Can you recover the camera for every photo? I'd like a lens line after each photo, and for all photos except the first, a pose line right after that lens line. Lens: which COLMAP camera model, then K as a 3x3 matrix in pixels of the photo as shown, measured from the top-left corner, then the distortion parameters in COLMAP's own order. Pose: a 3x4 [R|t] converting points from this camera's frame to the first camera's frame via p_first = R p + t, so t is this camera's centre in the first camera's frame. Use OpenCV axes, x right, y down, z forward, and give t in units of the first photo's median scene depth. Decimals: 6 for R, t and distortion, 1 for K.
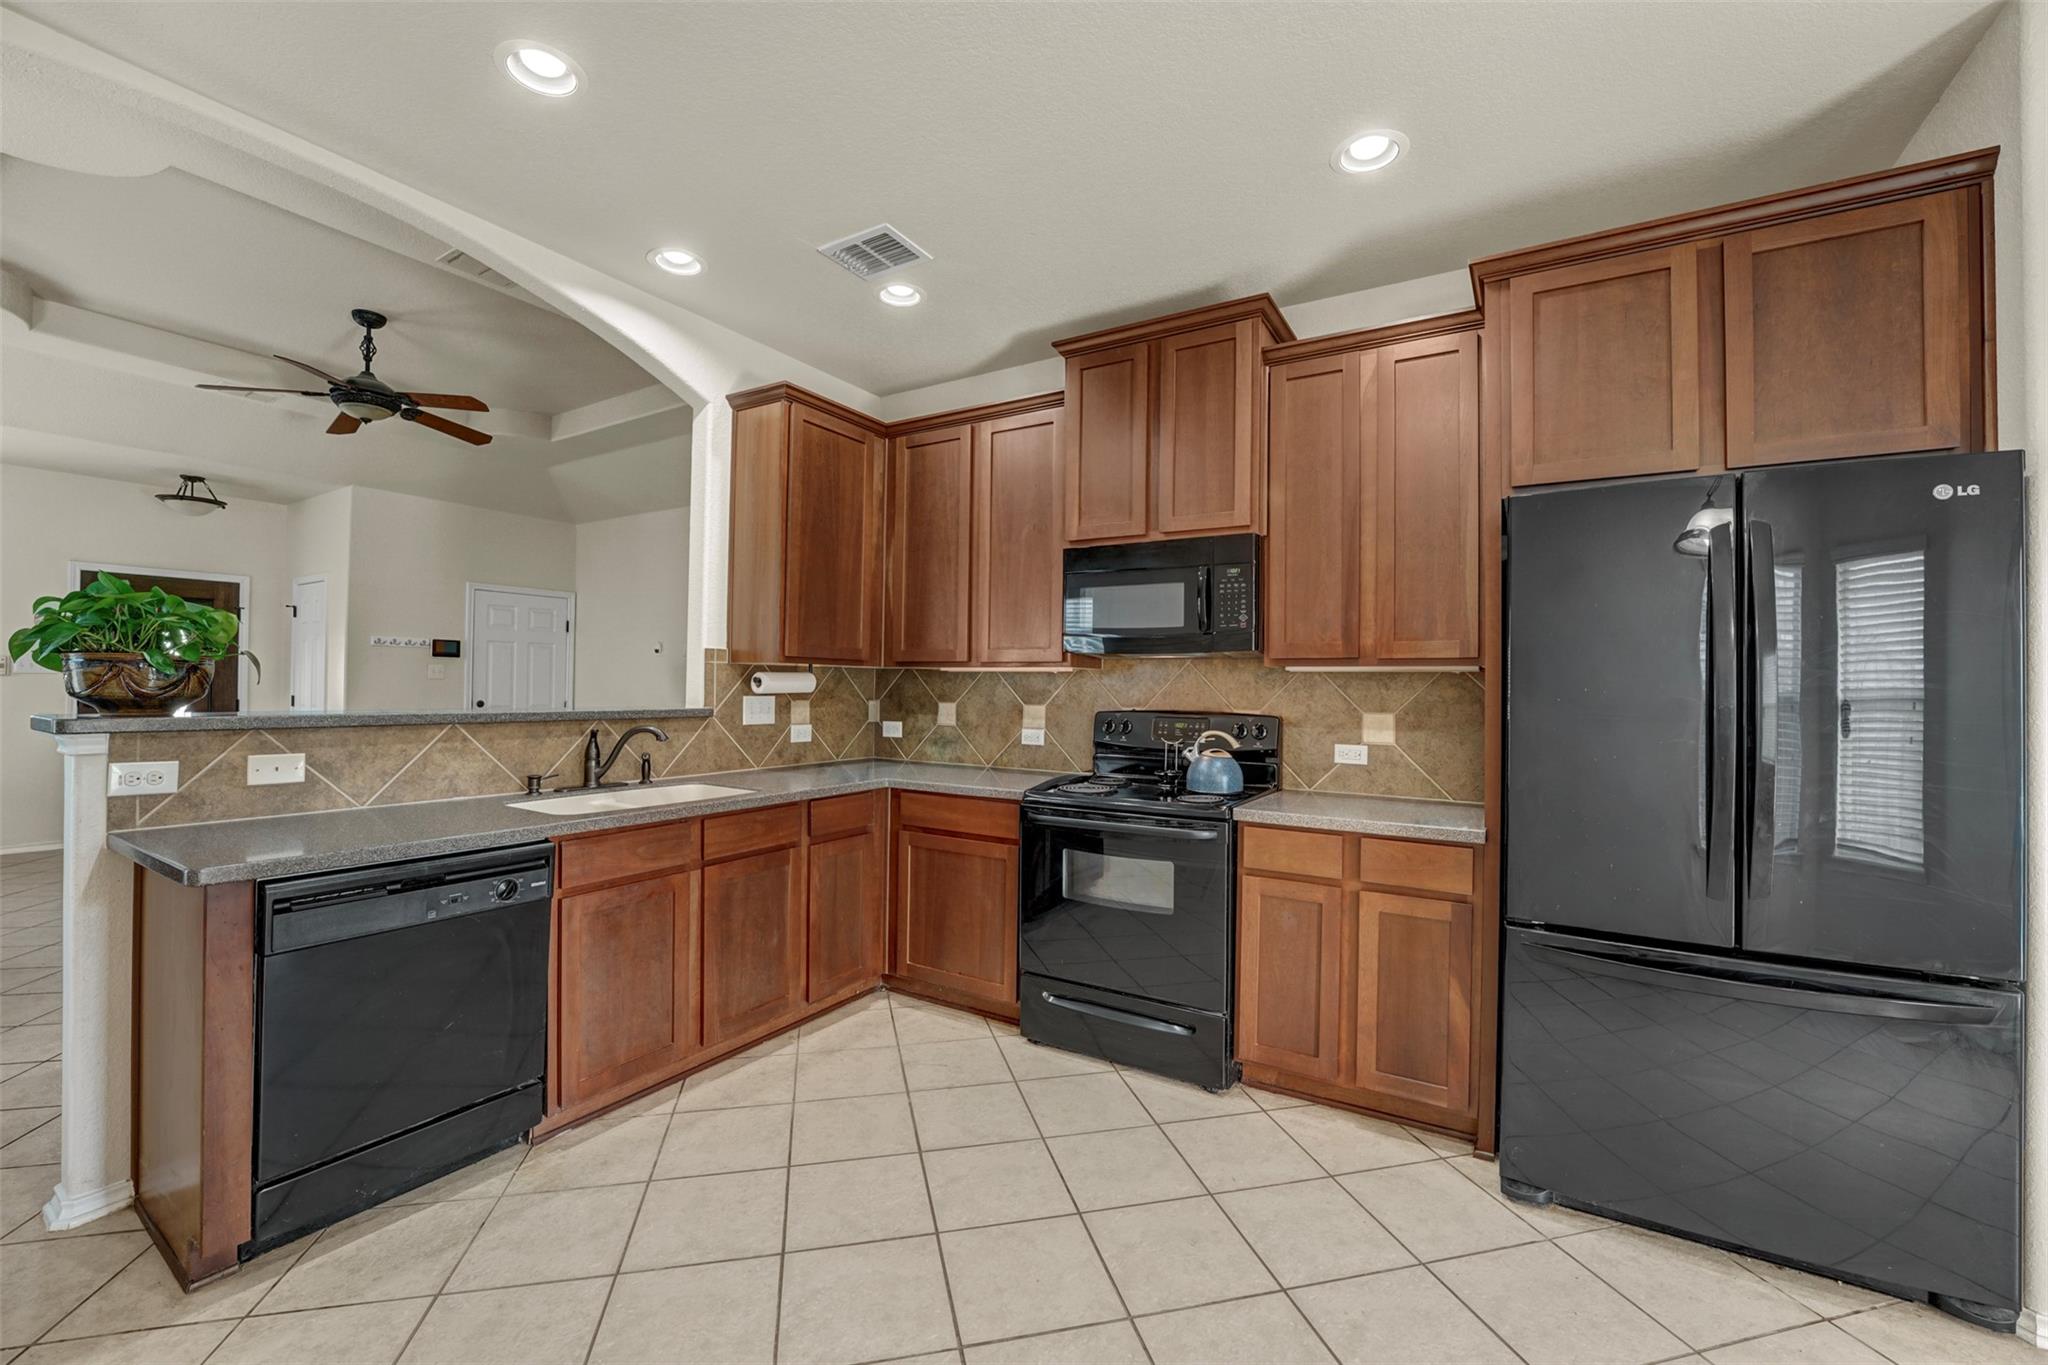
lens RADIAL K [[843.2, 0, 1012.0], [0, 843.2, 677.2], [0, 0, 1]] dist [-0.029949, 0.004453]
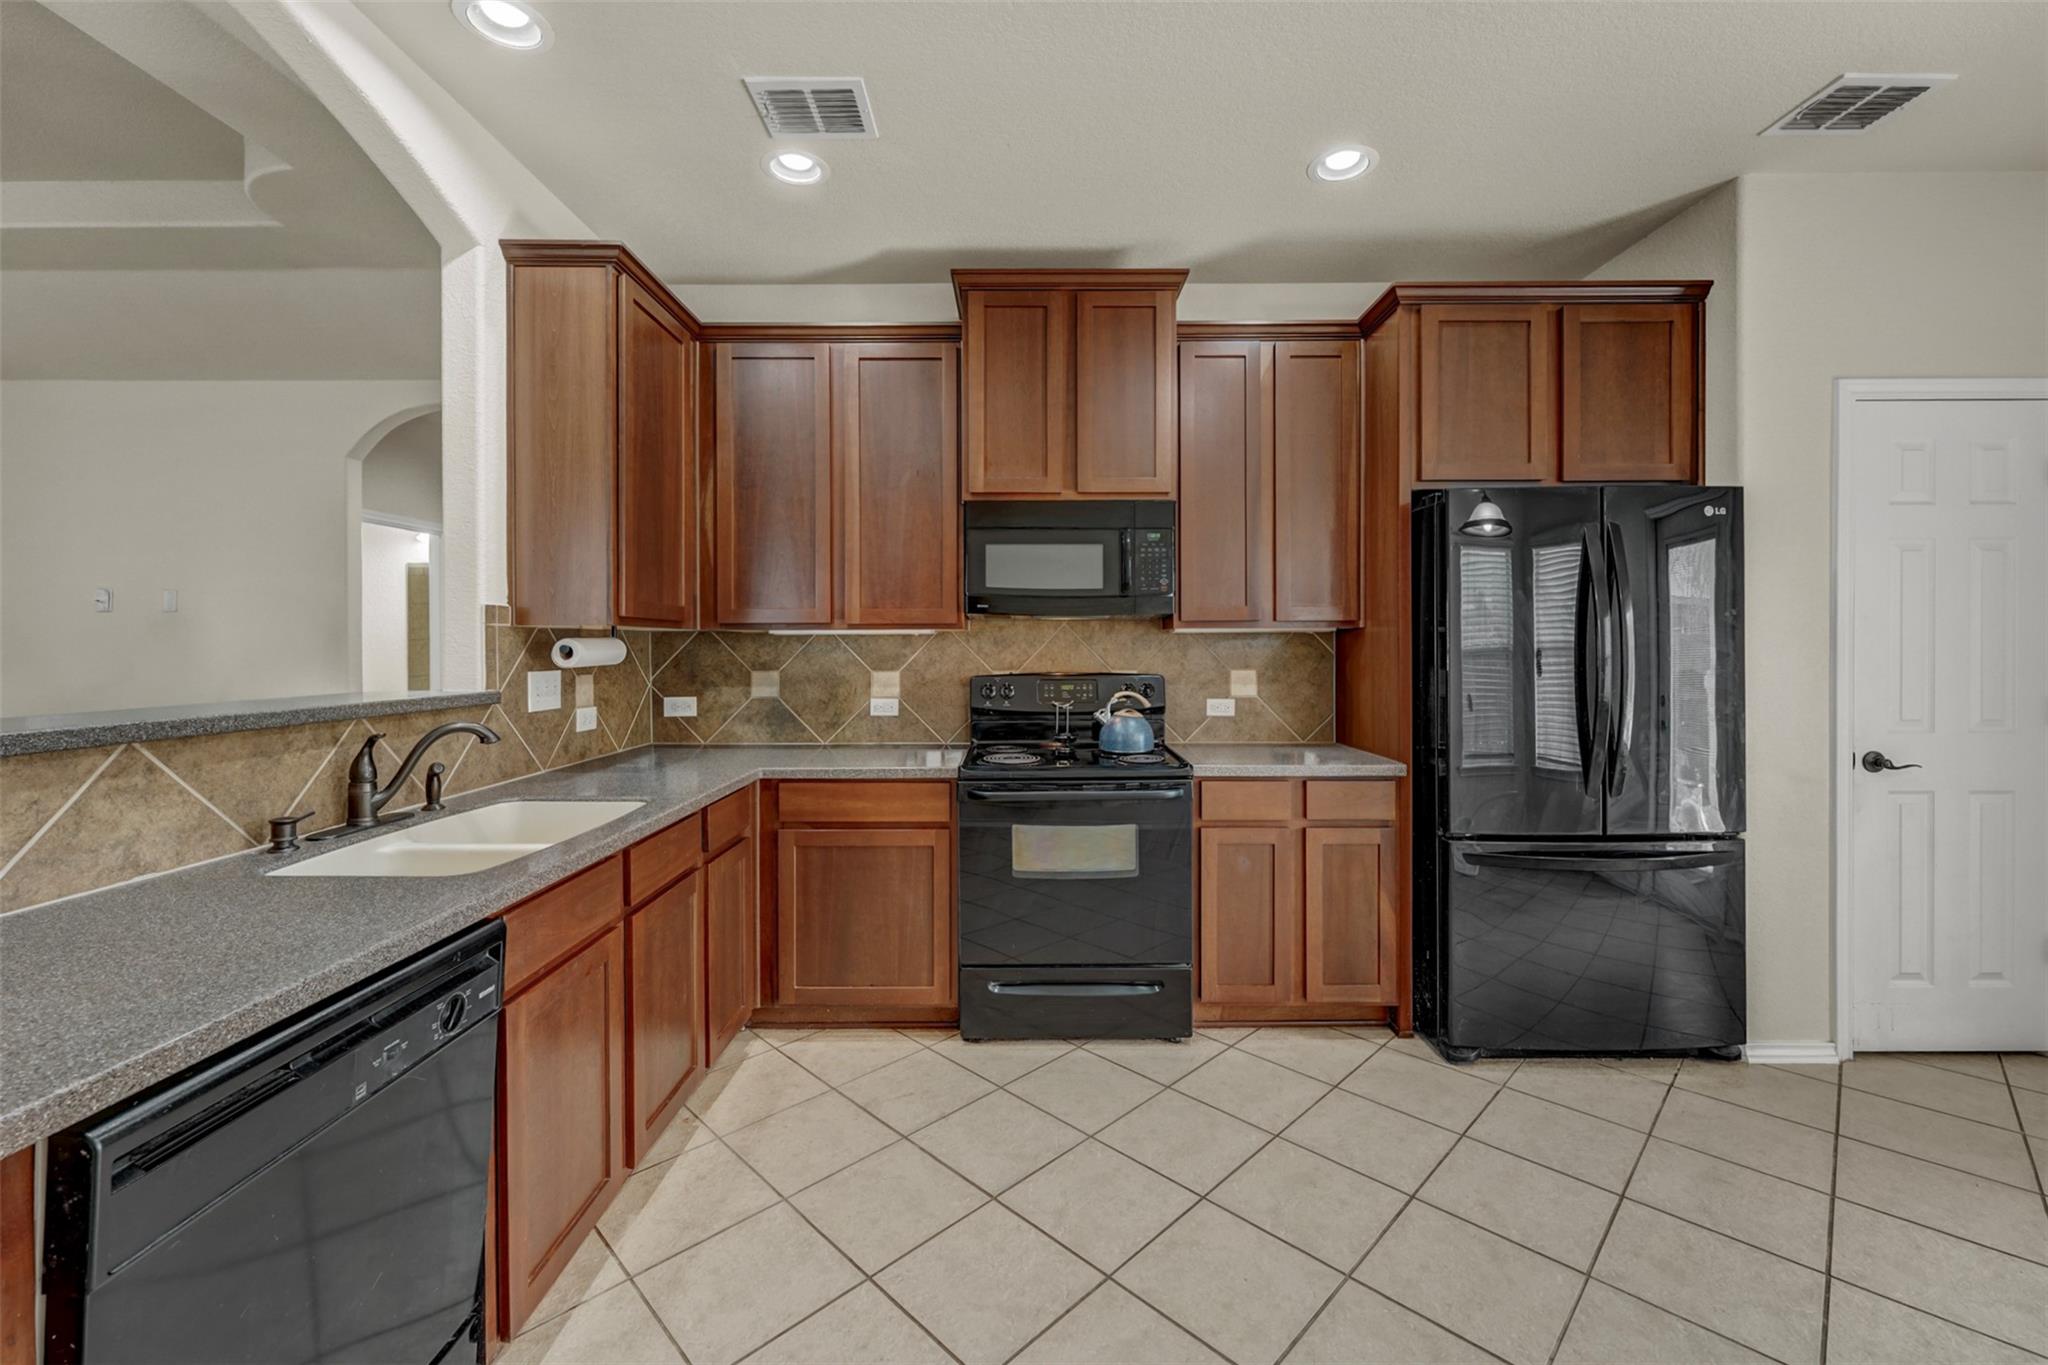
lens RADIAL K [[849.4, 0, 1026.5], [0, 849.4, 651.7], [0, 0, 1]] dist [0.000968, -0.000147]
pose [[0.846024, -0.019635, 0.532783, -0.408149], [0.008519, 0.999692, 0.023315, -0.009449], [-0.533077, -0.015186, 0.845931, 0.192829]]
